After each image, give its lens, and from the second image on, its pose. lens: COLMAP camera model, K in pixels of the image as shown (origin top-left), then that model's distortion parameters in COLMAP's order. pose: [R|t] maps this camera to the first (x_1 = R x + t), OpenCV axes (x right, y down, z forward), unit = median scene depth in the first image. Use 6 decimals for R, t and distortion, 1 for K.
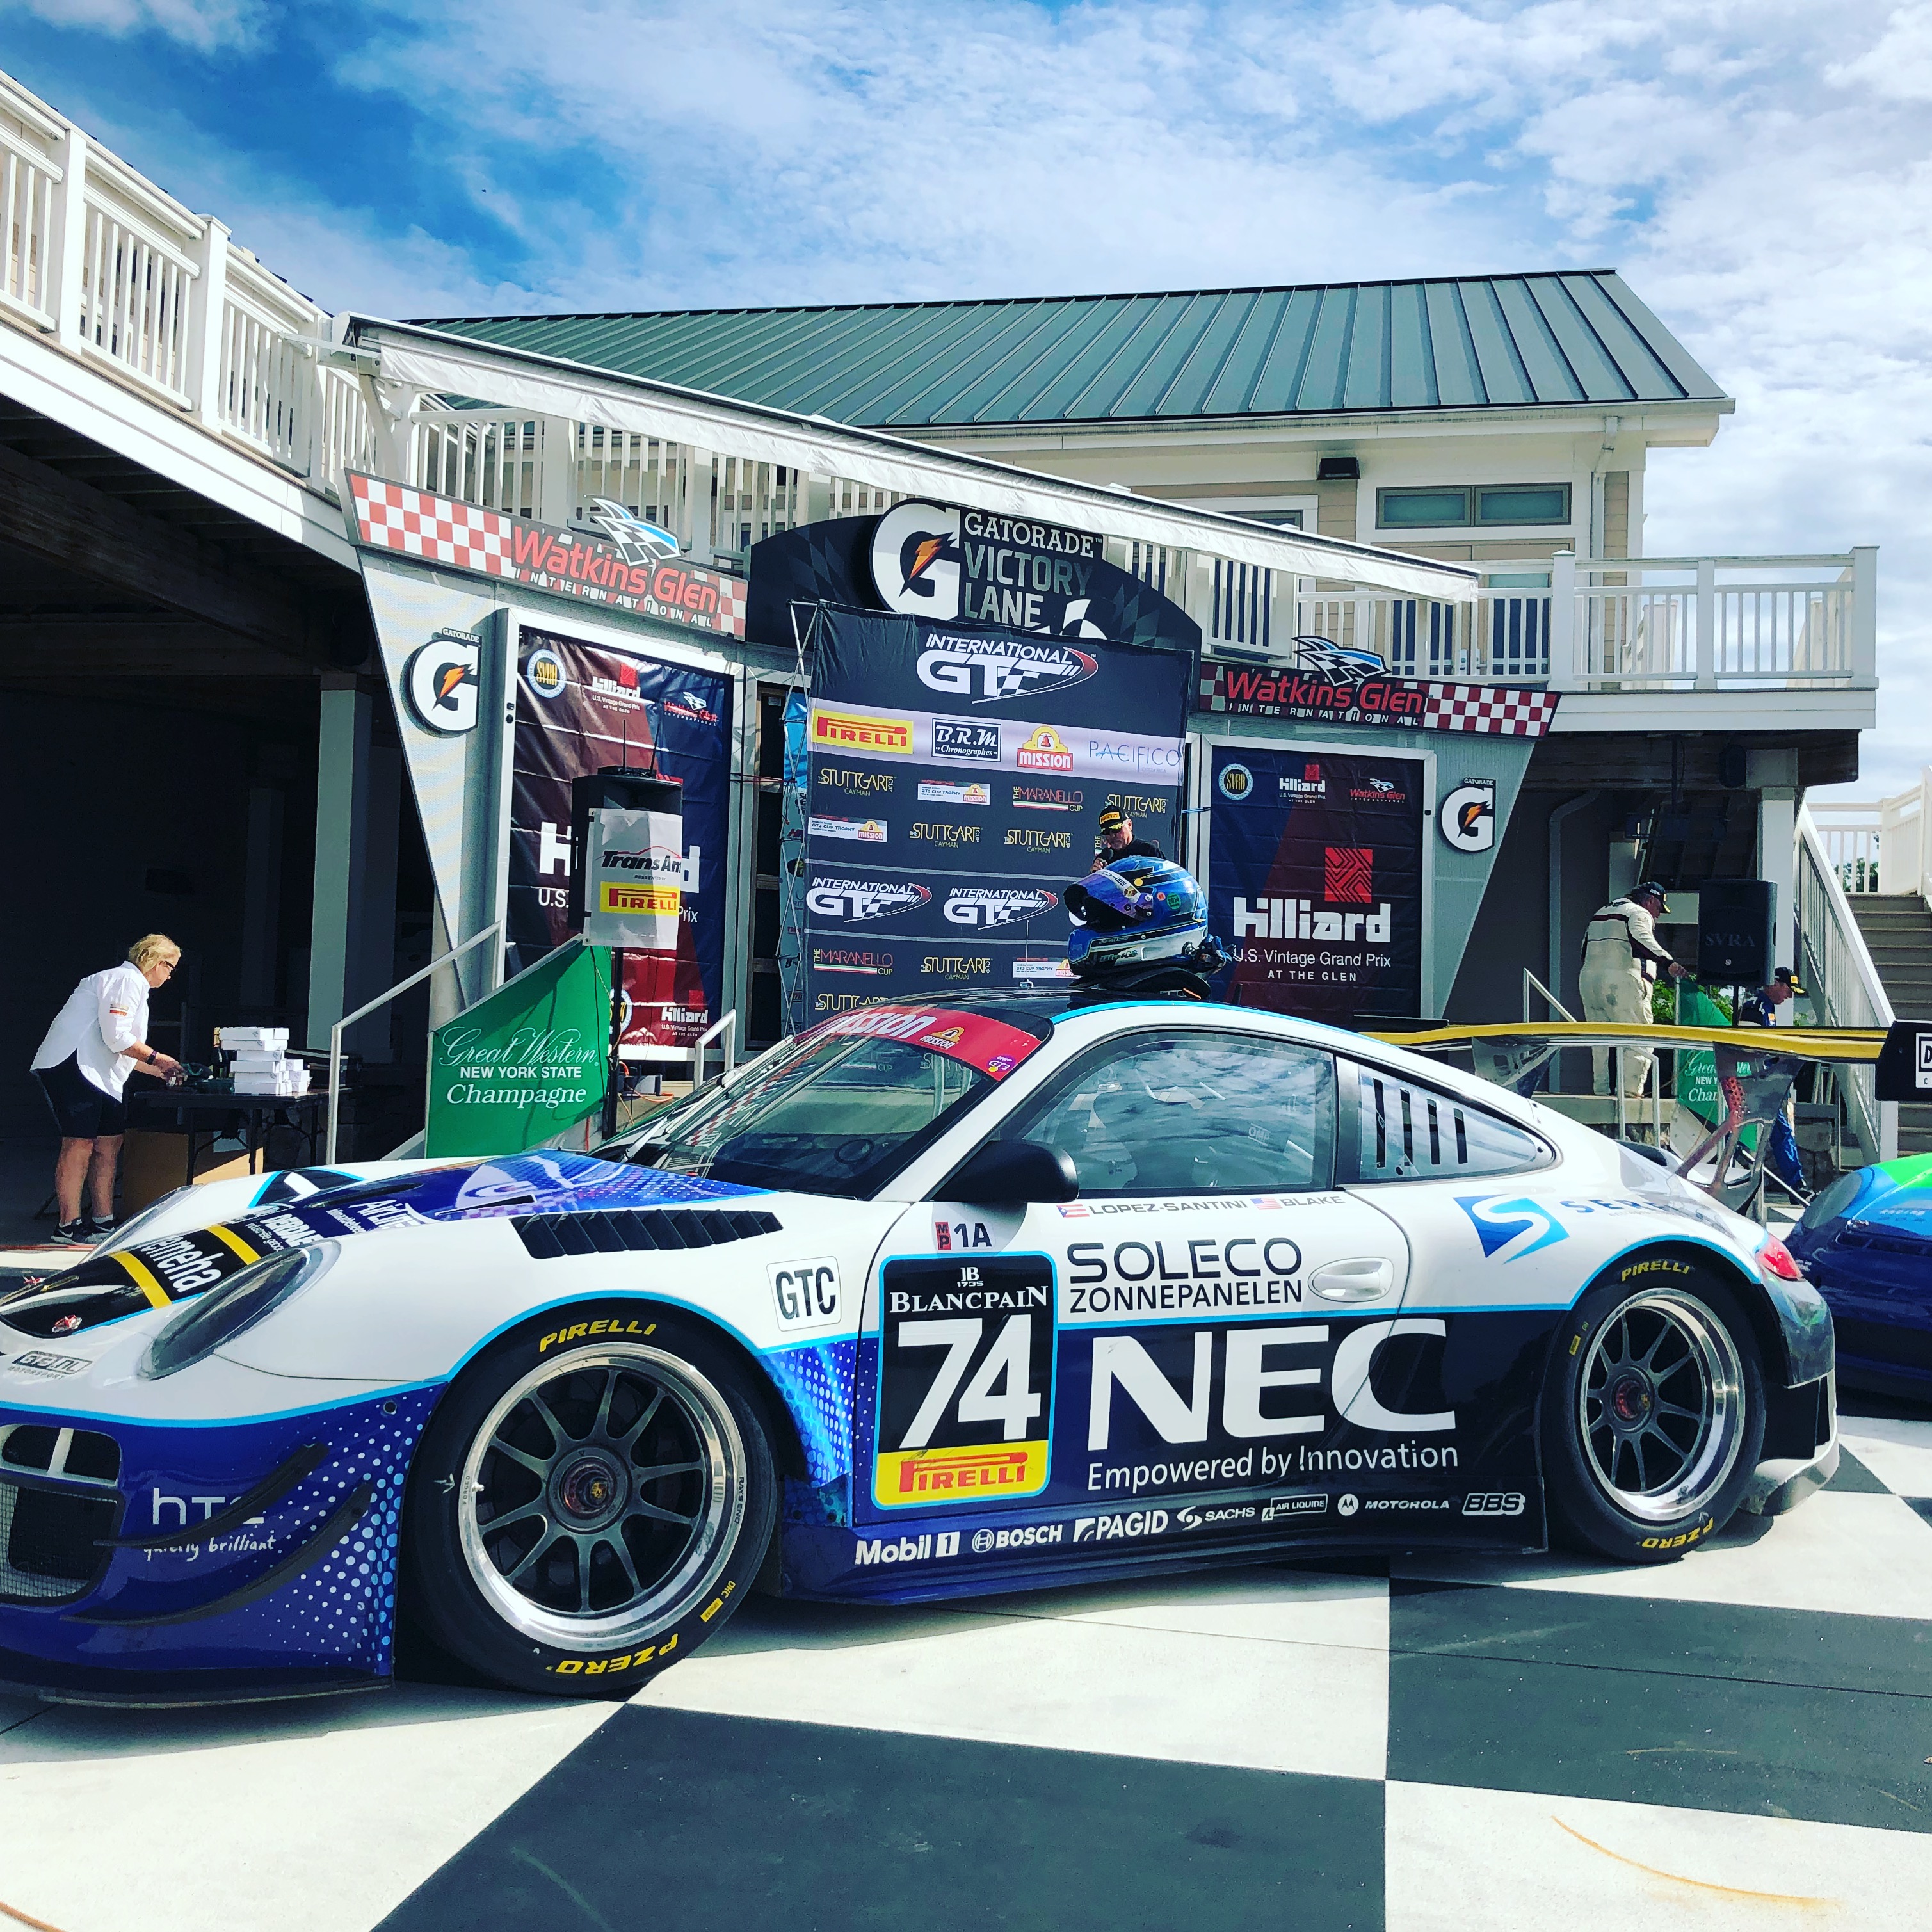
lens RADIAL K [[2095.4, 0, 959.3], [0, 2095.4, 937.3], [0, 0, 1]] dist [0.020720, 0.000000]
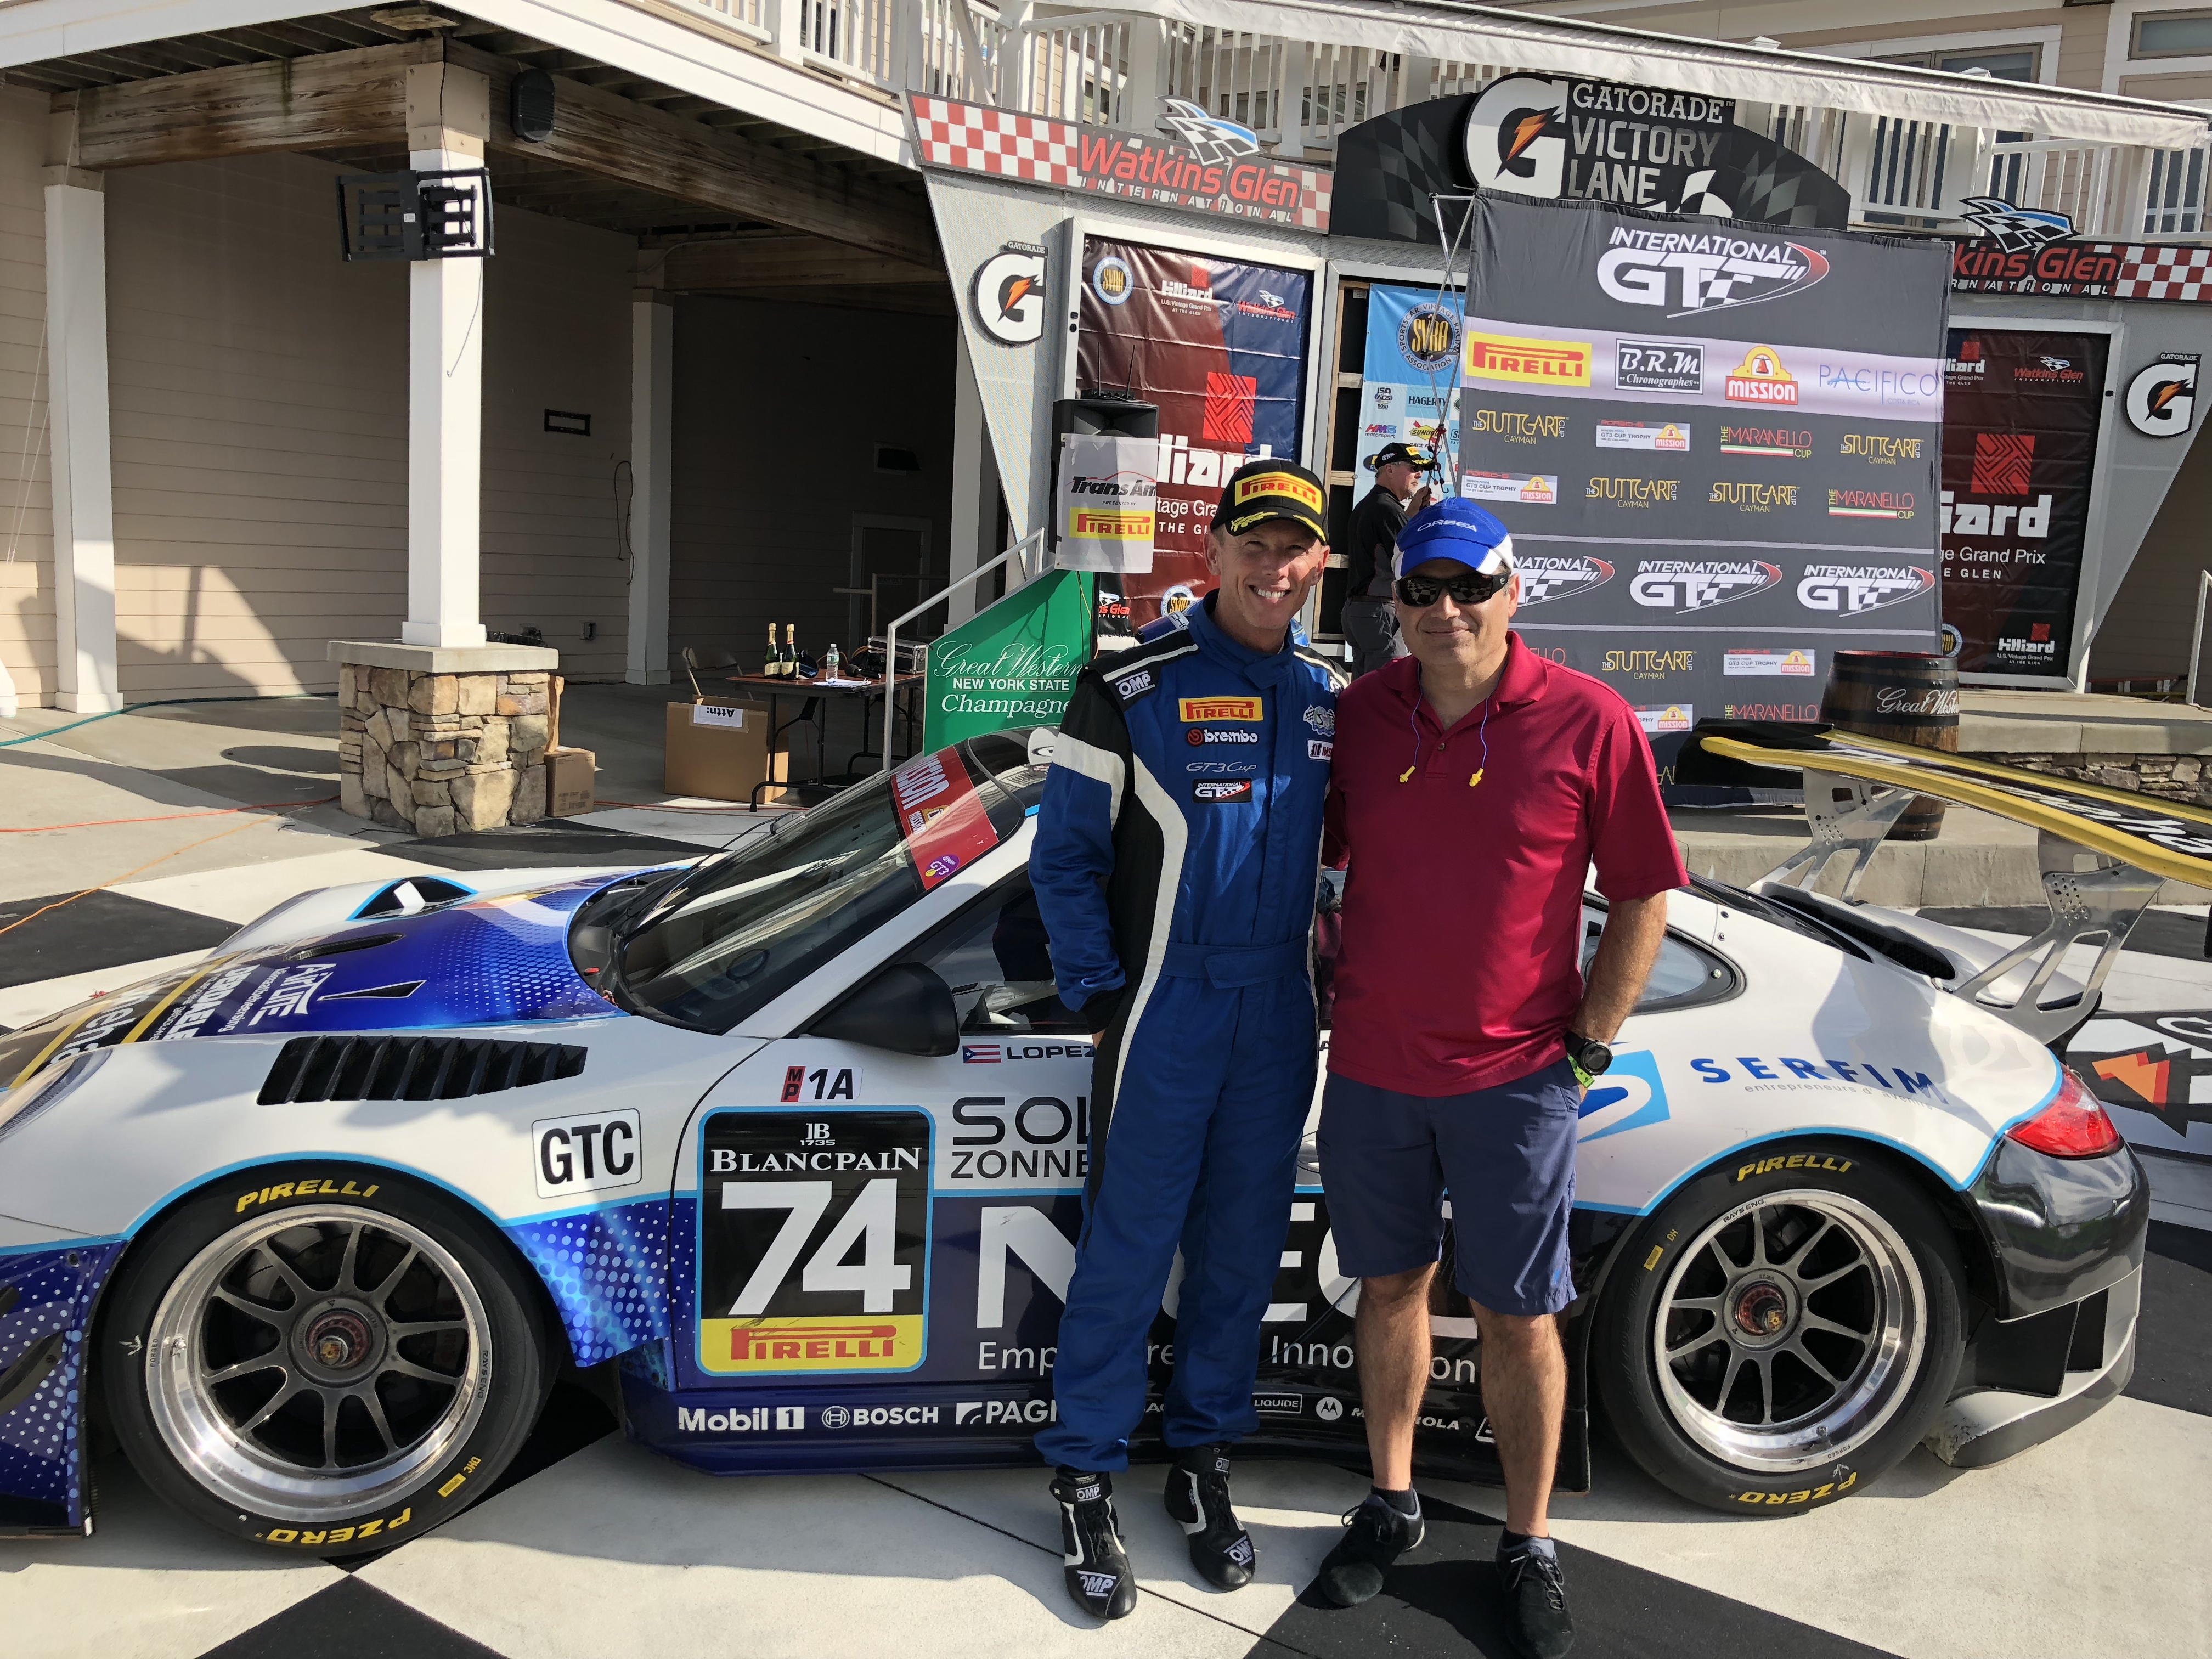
lens RADIAL K [[1829.9, 0, 1075.9], [0, 1829.9, 798.8], [0, 0, 1]] dist [0.009773, -0.018877]
pose [[0.938875, 0.065642, -0.337943, 0.112222], [-0.004728, 0.984019, 0.178002, -0.034973], [0.344227, -0.165524, 0.924181, 0.114378]]
